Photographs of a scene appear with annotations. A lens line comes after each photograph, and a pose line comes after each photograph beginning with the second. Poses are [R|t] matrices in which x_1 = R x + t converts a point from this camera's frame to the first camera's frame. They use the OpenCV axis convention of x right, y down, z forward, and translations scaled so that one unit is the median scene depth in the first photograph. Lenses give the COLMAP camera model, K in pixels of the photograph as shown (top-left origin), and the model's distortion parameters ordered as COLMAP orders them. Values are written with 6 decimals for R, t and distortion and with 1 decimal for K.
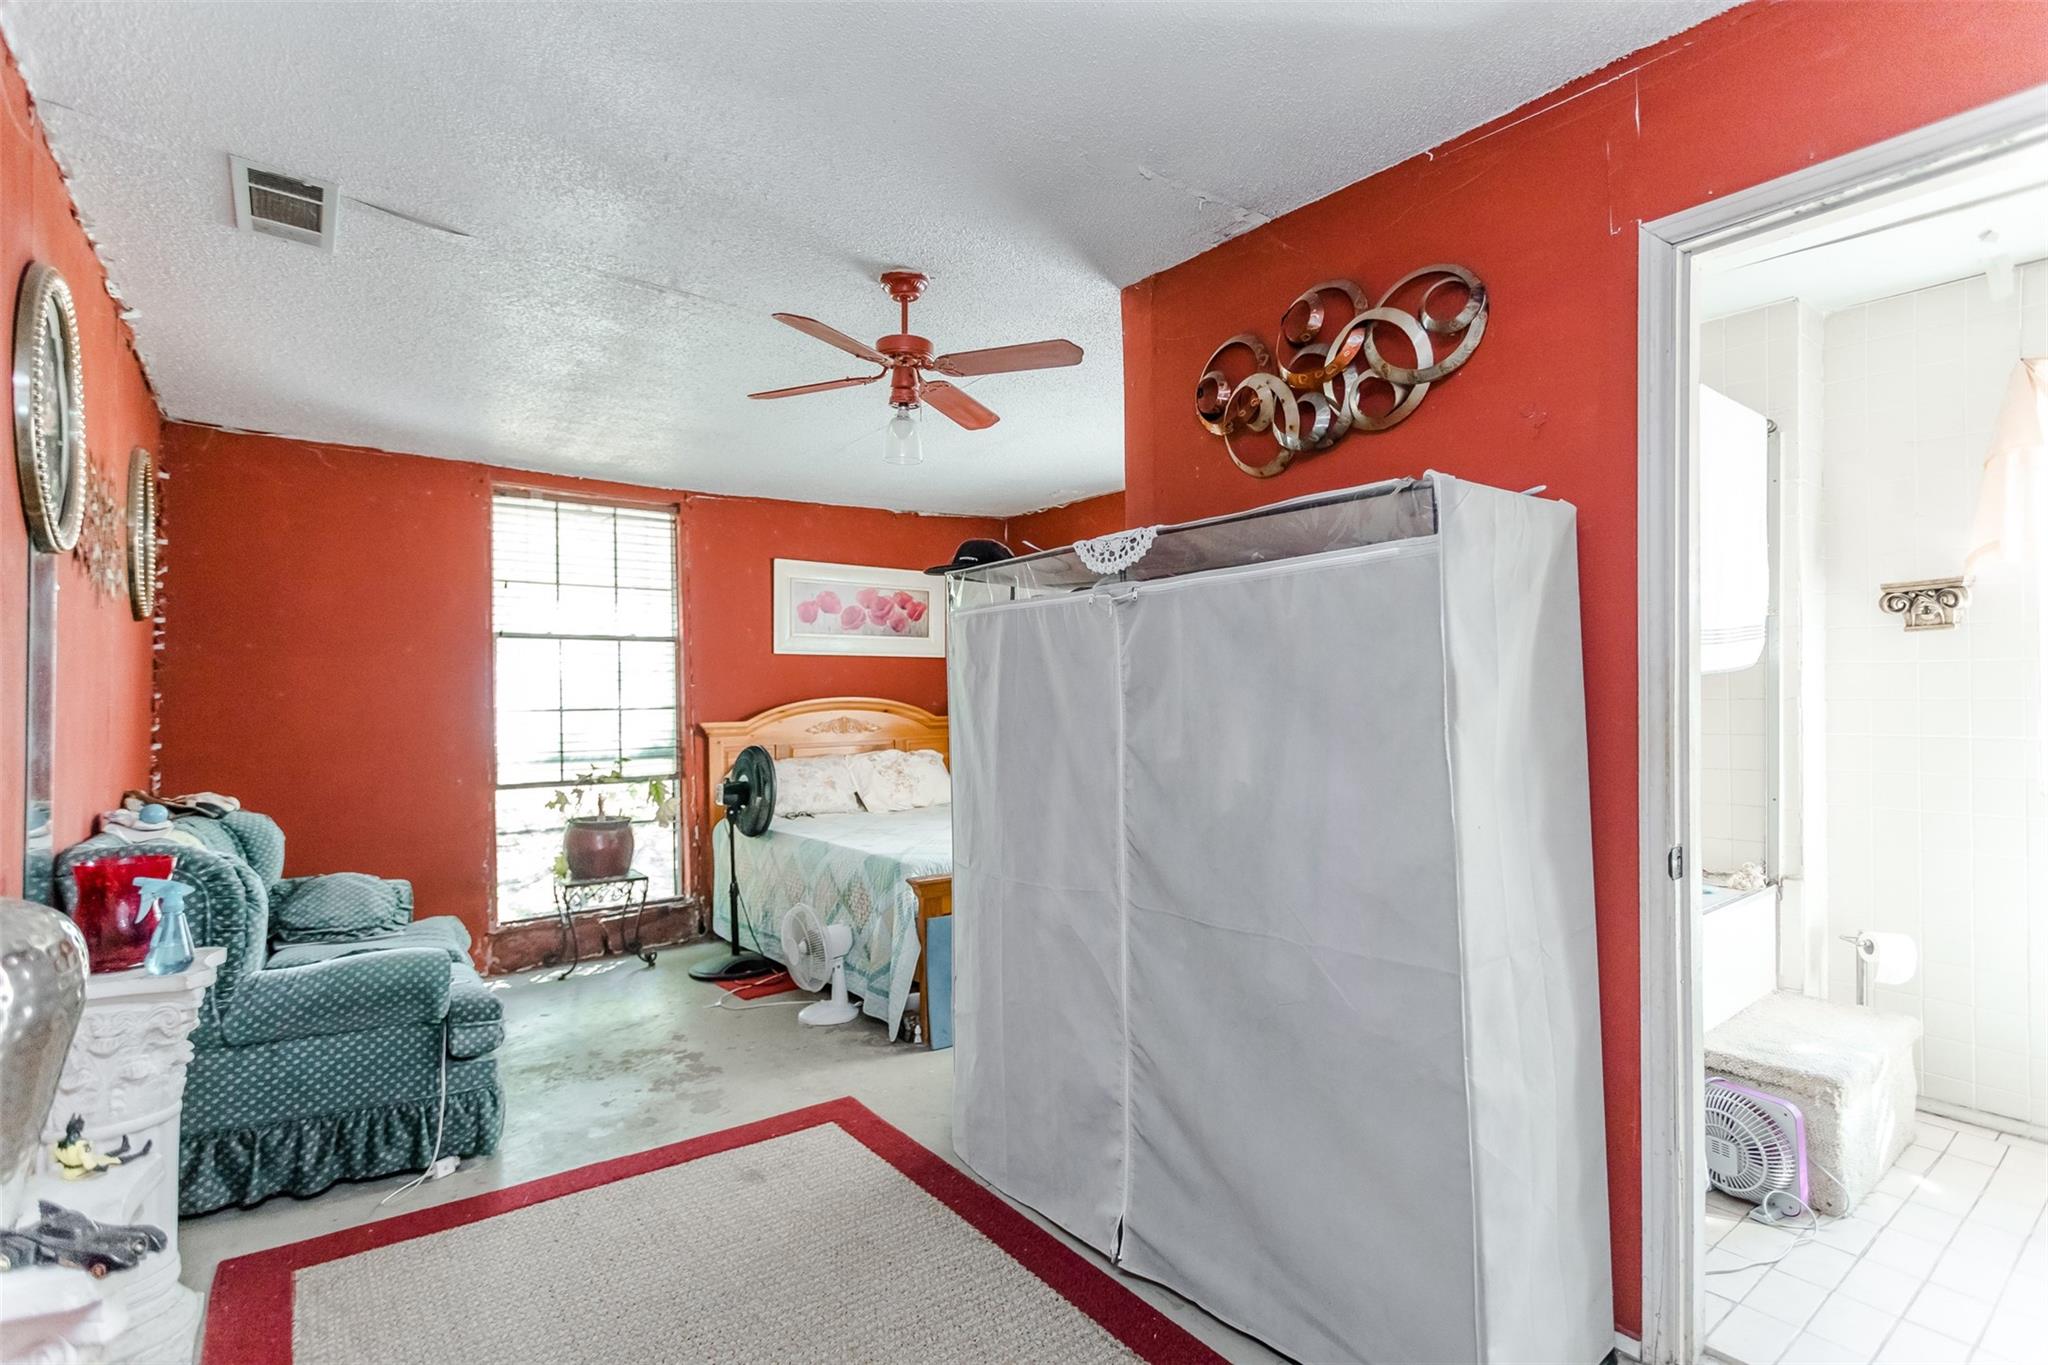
lens RADIAL K [[975.3, 0, 1024.0], [0, 975.3, 682.5], [0, 0, 1]] dist [0.005651, 0.000048]
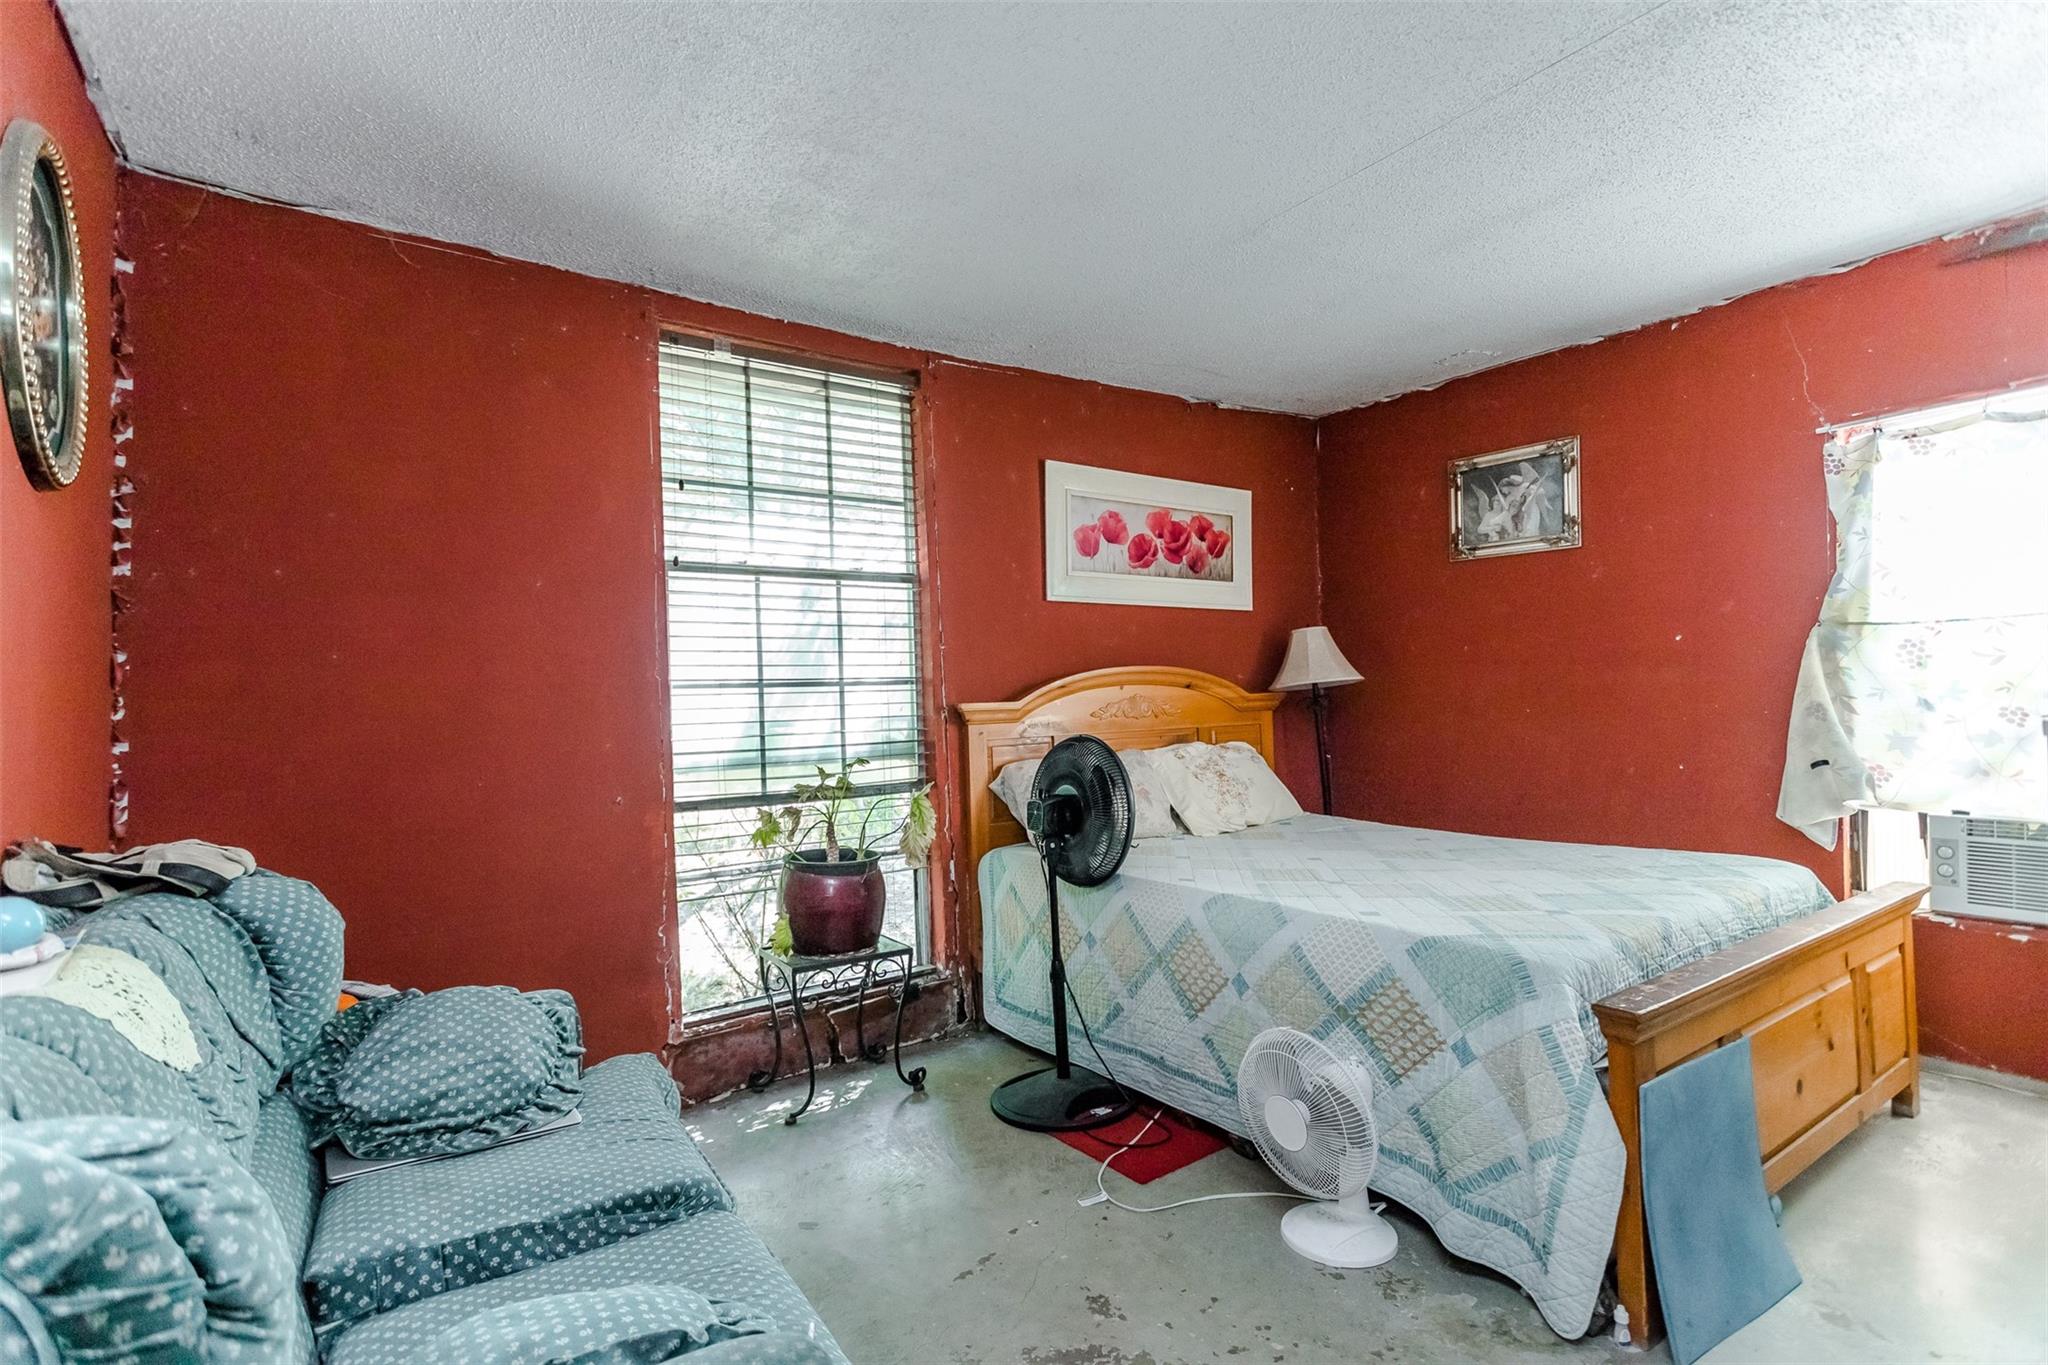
lens RADIAL K [[972.4, 0, 1024.0], [0, 972.4, 682.5], [0, 0, 1]] dist [0.009069, -0.000686]
pose [[0.999223, -0.013176, -0.037159, -0.283273], [0.013384, 0.999896, 0.005369, 0.026121], [0.037084, -0.005863, 0.999295, 0.374861]]
